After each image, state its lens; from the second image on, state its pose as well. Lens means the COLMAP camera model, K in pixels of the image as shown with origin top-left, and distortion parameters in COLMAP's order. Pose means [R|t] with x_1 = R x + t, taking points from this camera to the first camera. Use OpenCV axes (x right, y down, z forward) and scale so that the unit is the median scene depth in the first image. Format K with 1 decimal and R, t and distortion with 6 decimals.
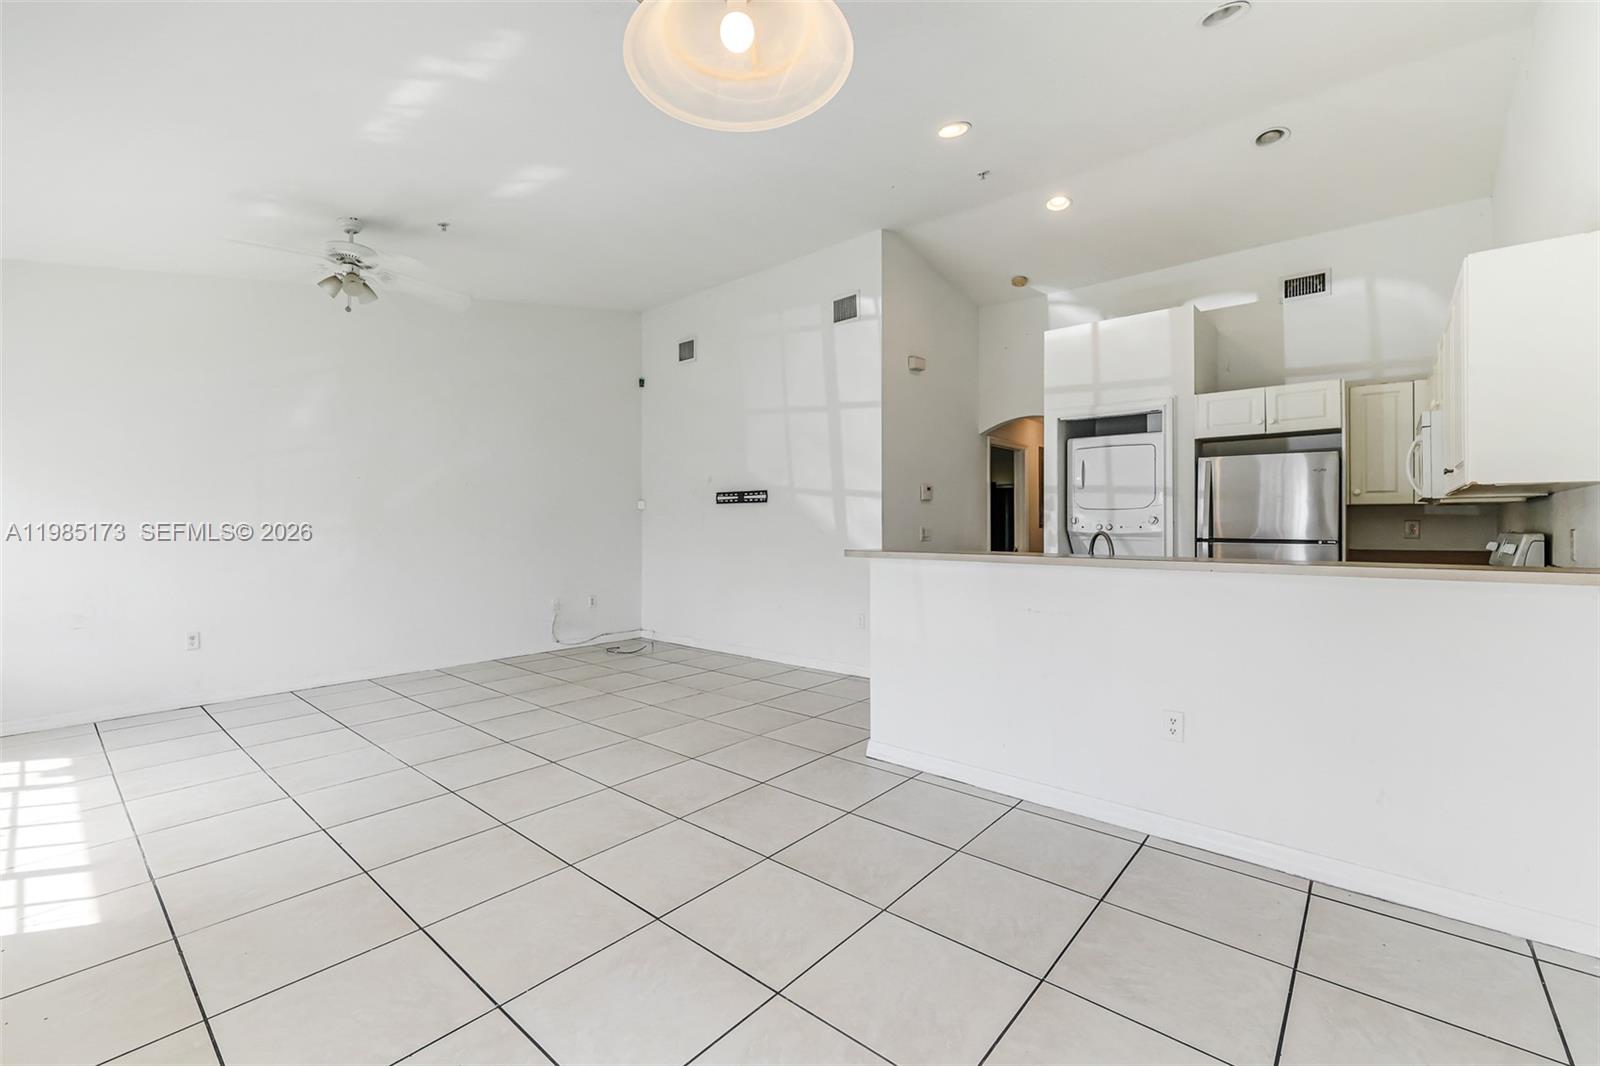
lens RADIAL K [[678.5, 0, 785.9], [0, 678.5, 519.9], [0, 0, 1]] dist [-0.001067, -0.000212]
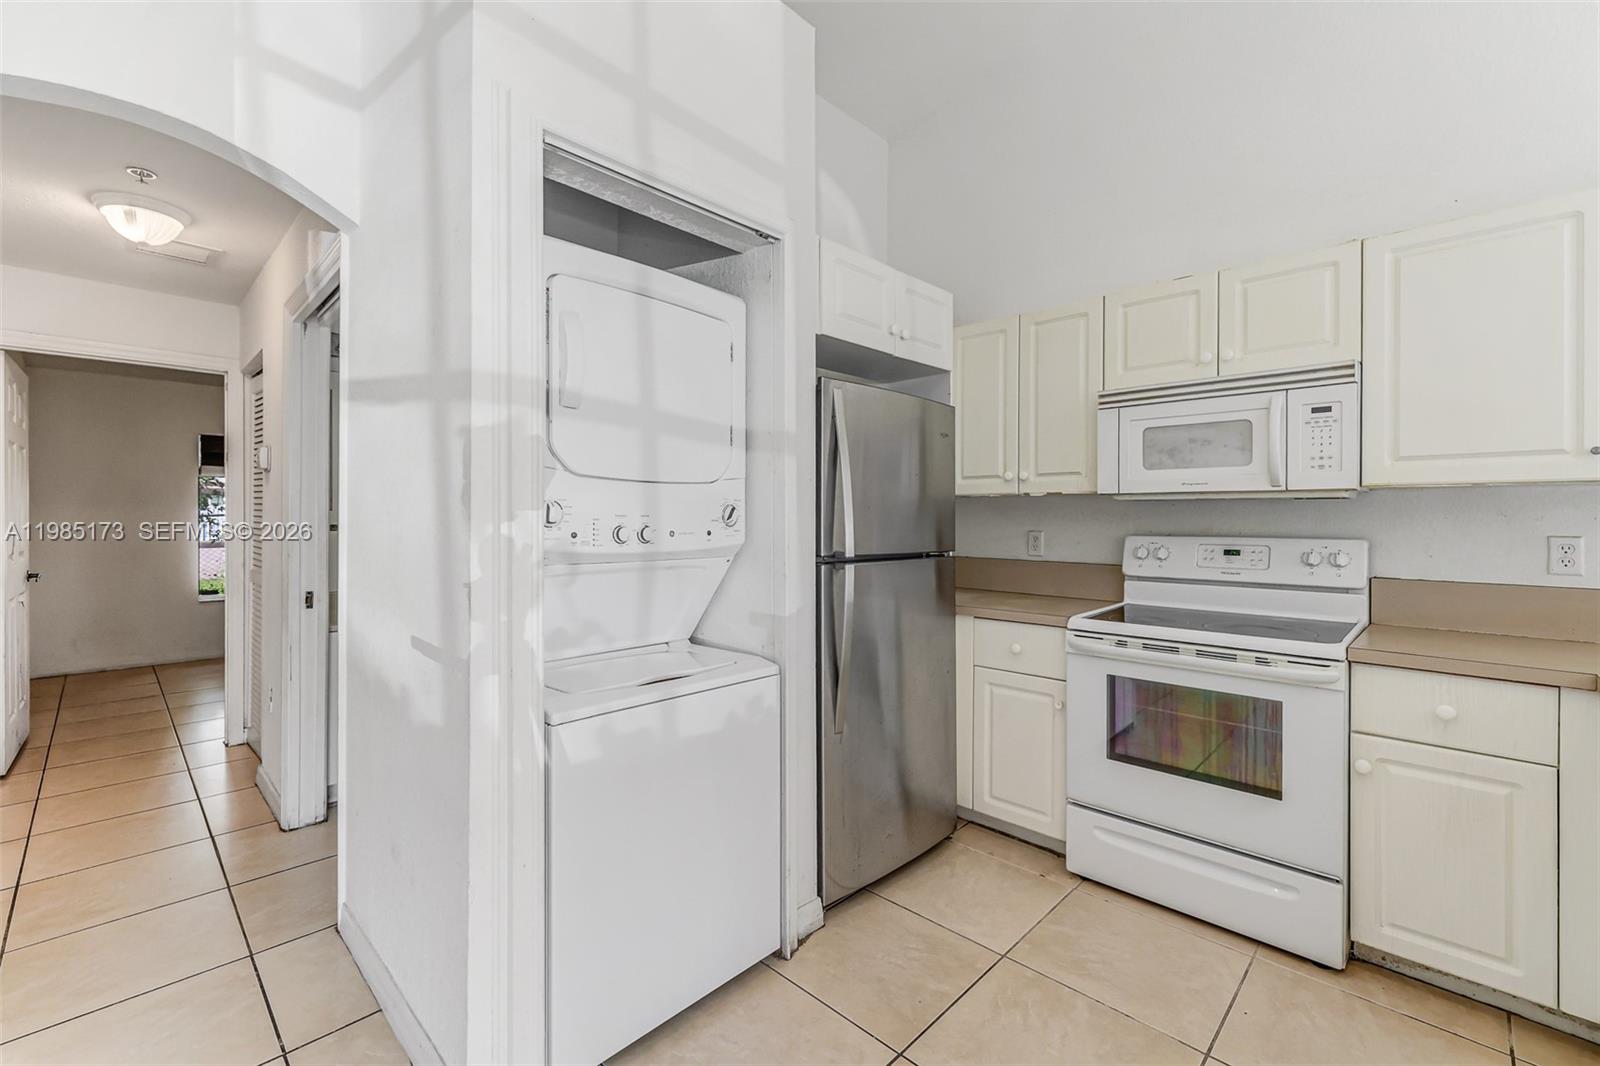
lens RADIAL K [[678.5, 0, 785.9], [0, 678.5, 519.9], [0, 0, 1]] dist [-0.001067, -0.000212]
pose [[0.061497, -0.002423, 0.998104, 0.152709], [-0.011957, 0.999924, 0.003164, 0.001509], [-0.998036, -0.012129, 0.061463, 0.965021]]
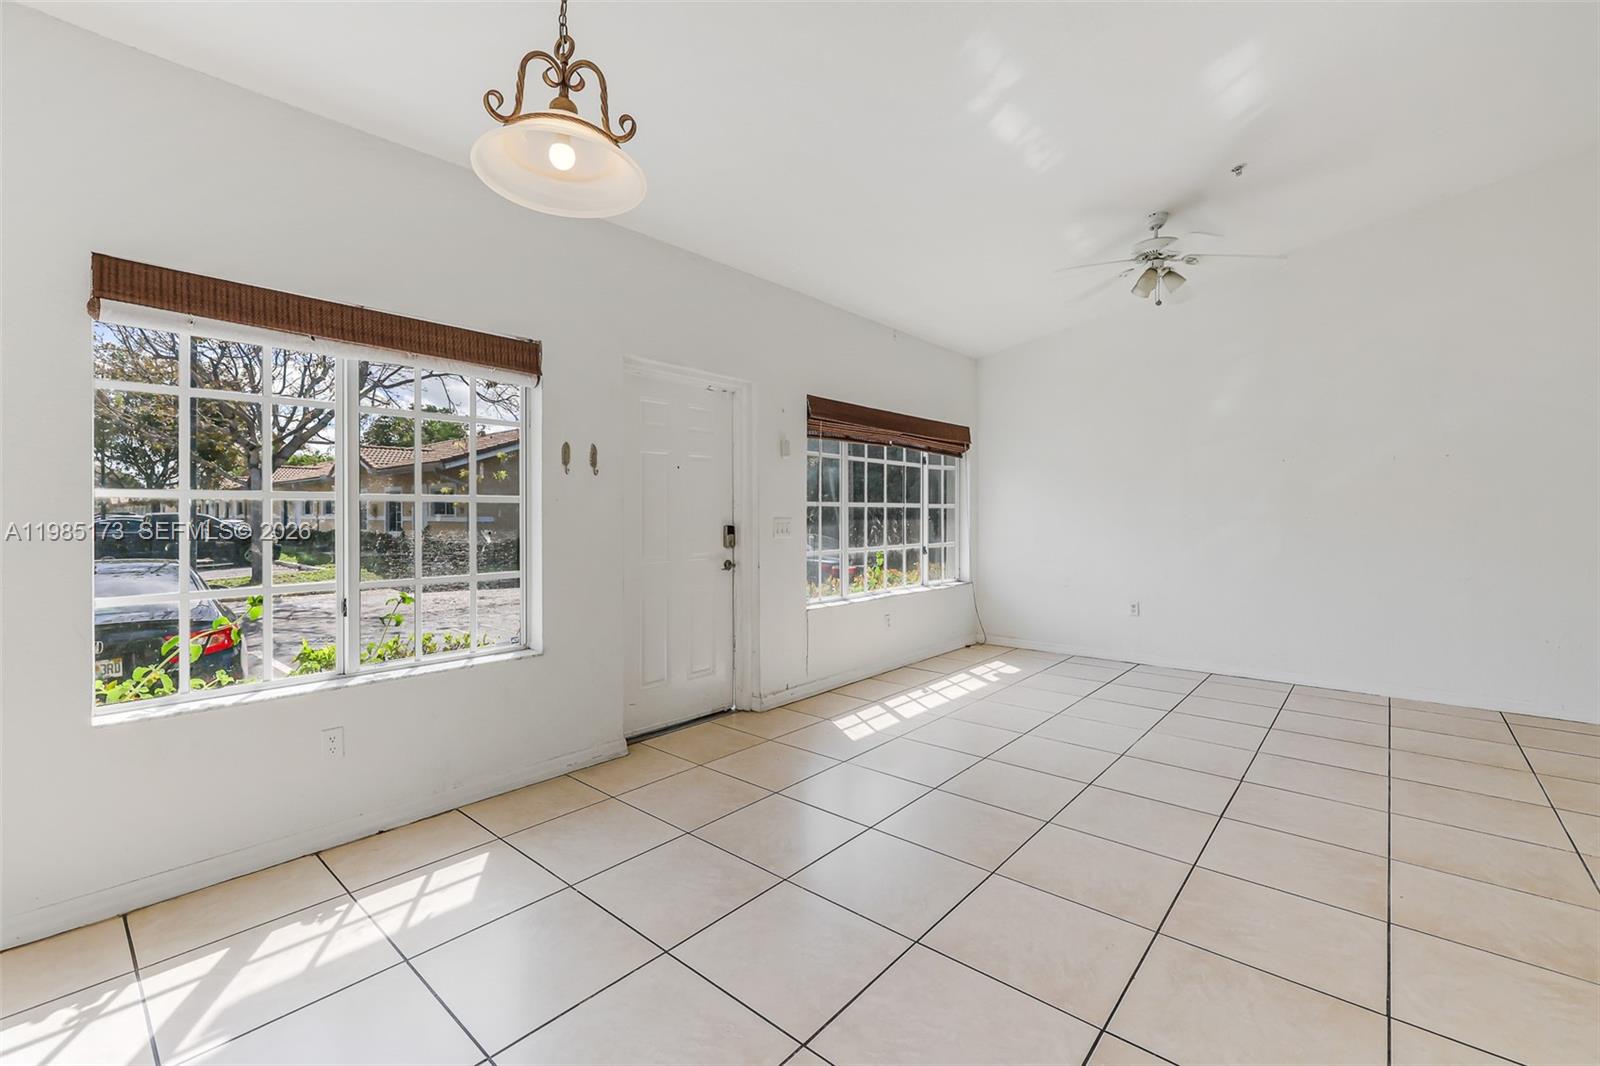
lens RADIAL K [[678.5, 0, 785.9], [0, 678.5, 519.9], [0, 0, 1]] dist [-0.001067, -0.000212]
pose [[-0.003509, 0.010534, -0.999938, 0.323751], [0.009529, 0.999899, 0.010500, 0.000454], [0.999948, -0.009491, -0.003609, 0.367502]]
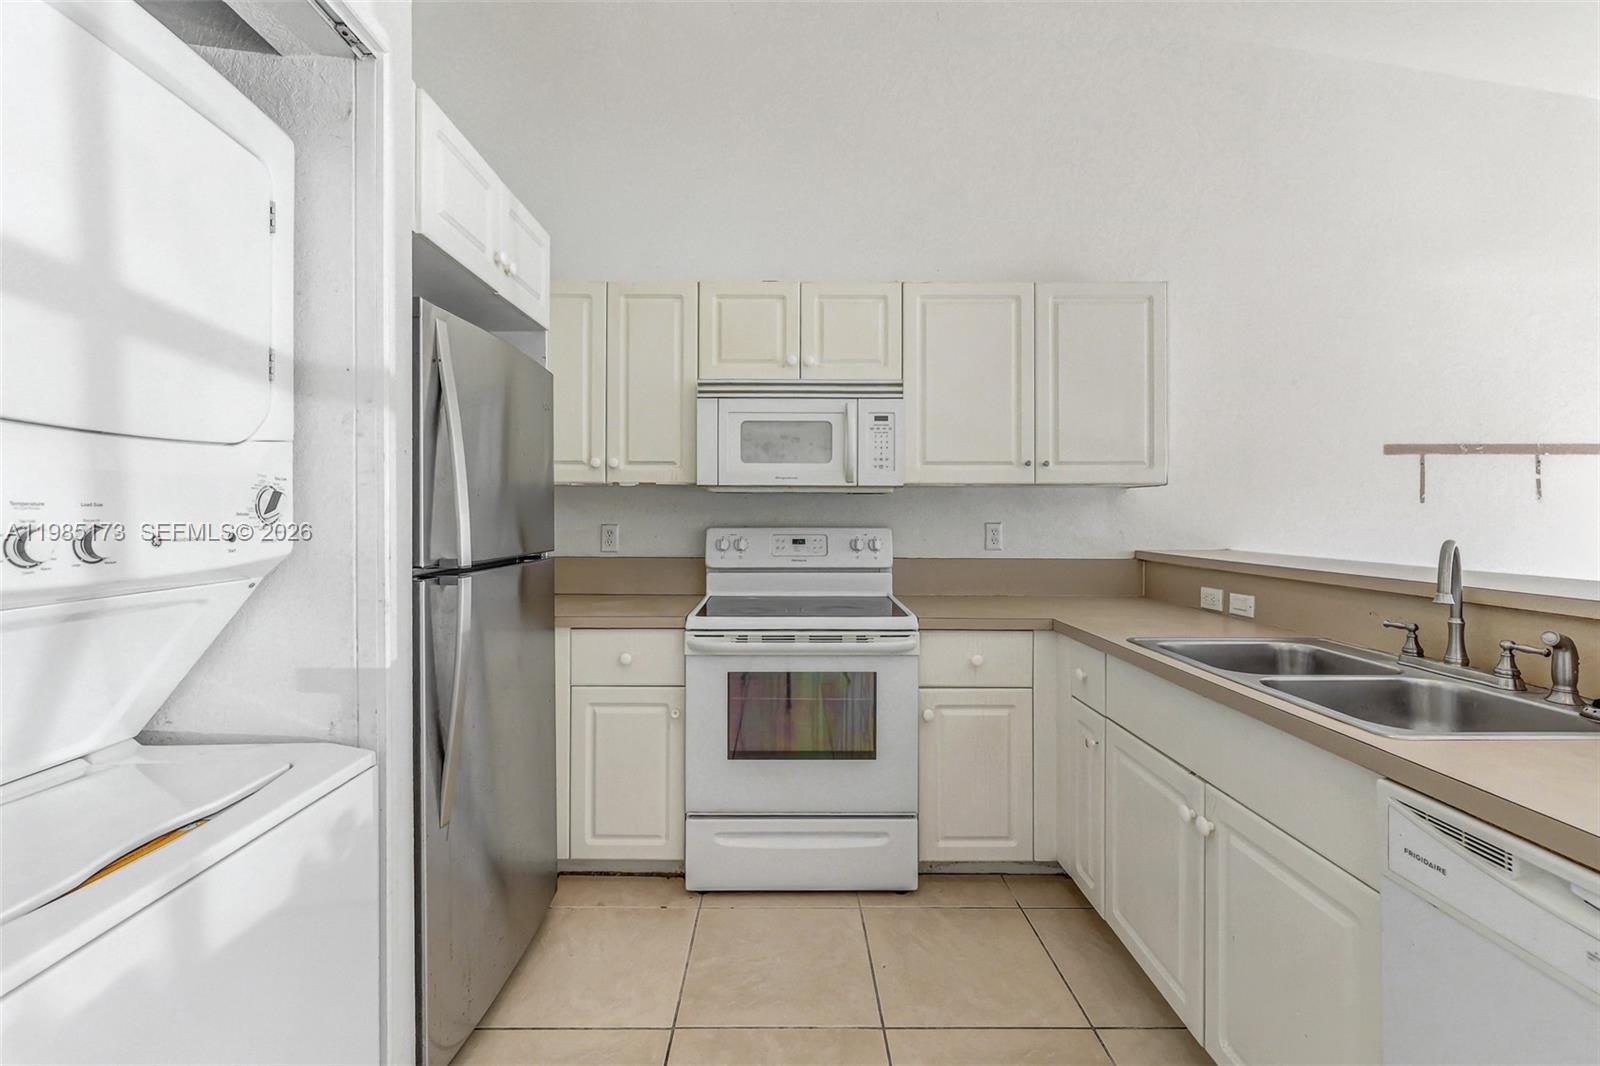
lens RADIAL K [[684.5, 0, 789.6], [0, 684.5, 510.9], [0, 0, 1]] dist [0.000154, -0.000297]
pose [[-0.662801, -0.000111, 0.748796, 0.266134], [-0.008678, 0.999934, -0.007533, 0.002681], [-0.748745, -0.011491, -0.662758, 1.044756]]
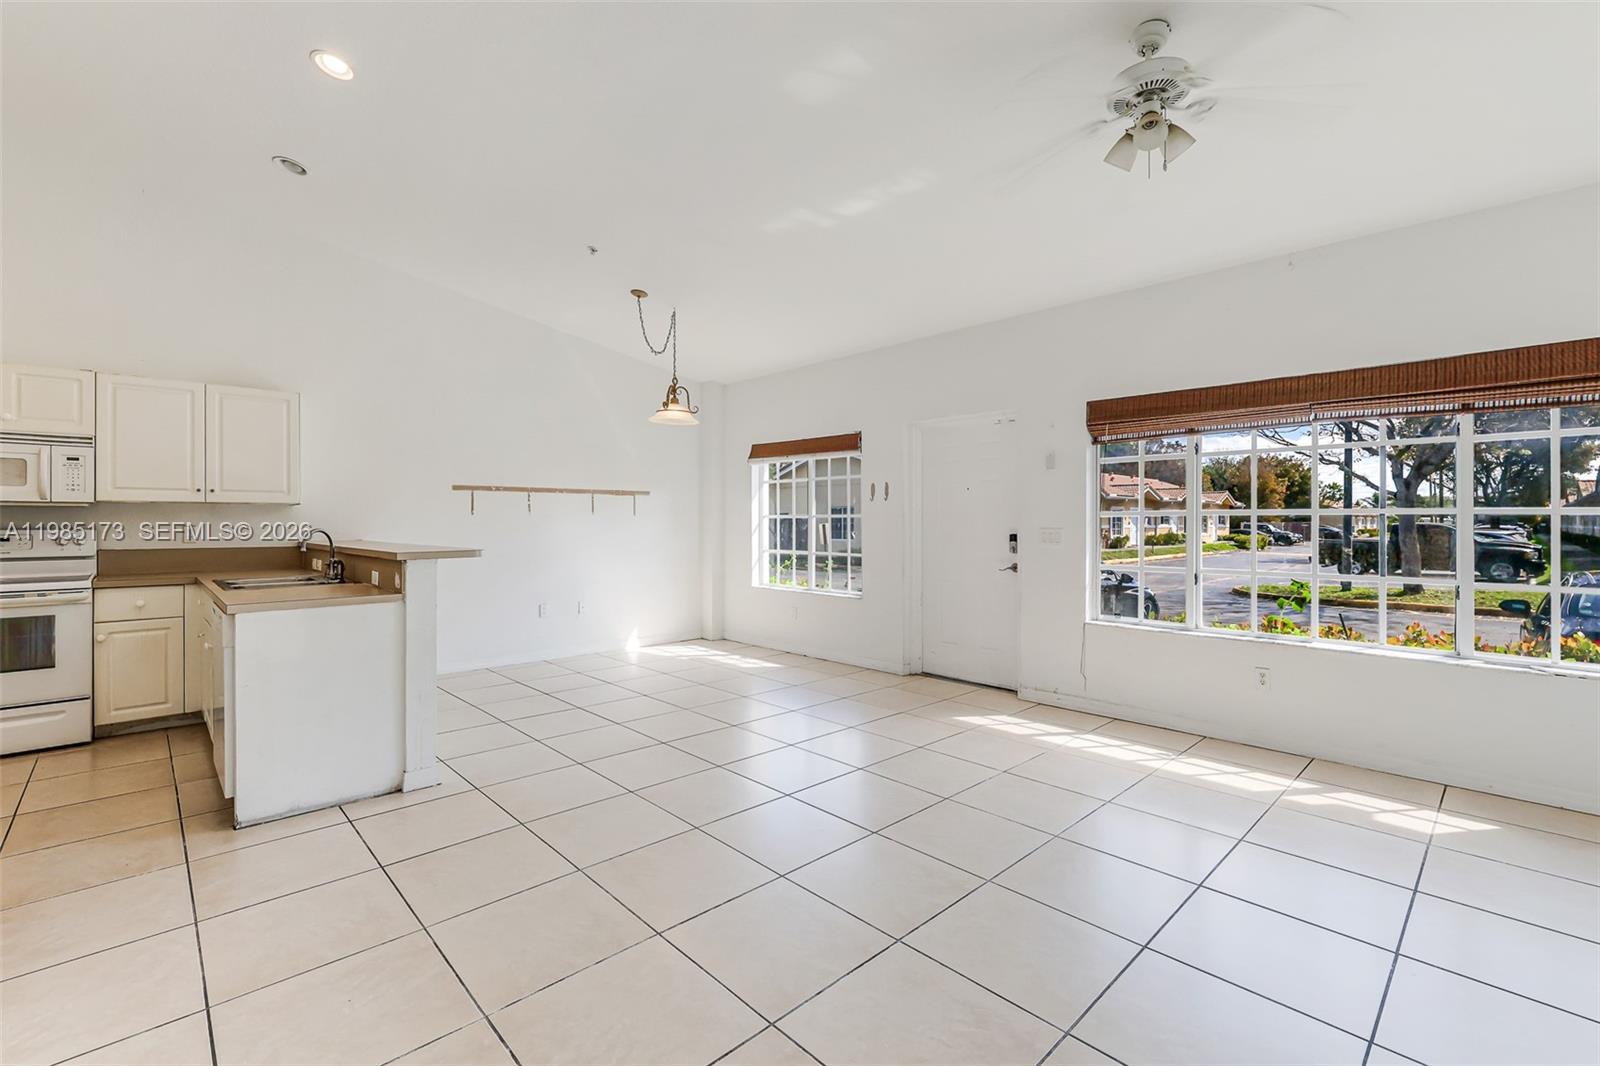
lens RADIAL K [[688.9, 0, 780.3], [0, 688.9, 521.3], [0, 0, 1]] dist [-0.000285, 0.000032]
pose [[-0.995188, -0.000895, 0.097975, -0.309602], [-0.001919, 0.999944, -0.010361, 0.009130], [-0.097961, -0.010499, -0.995135, 1.381833]]
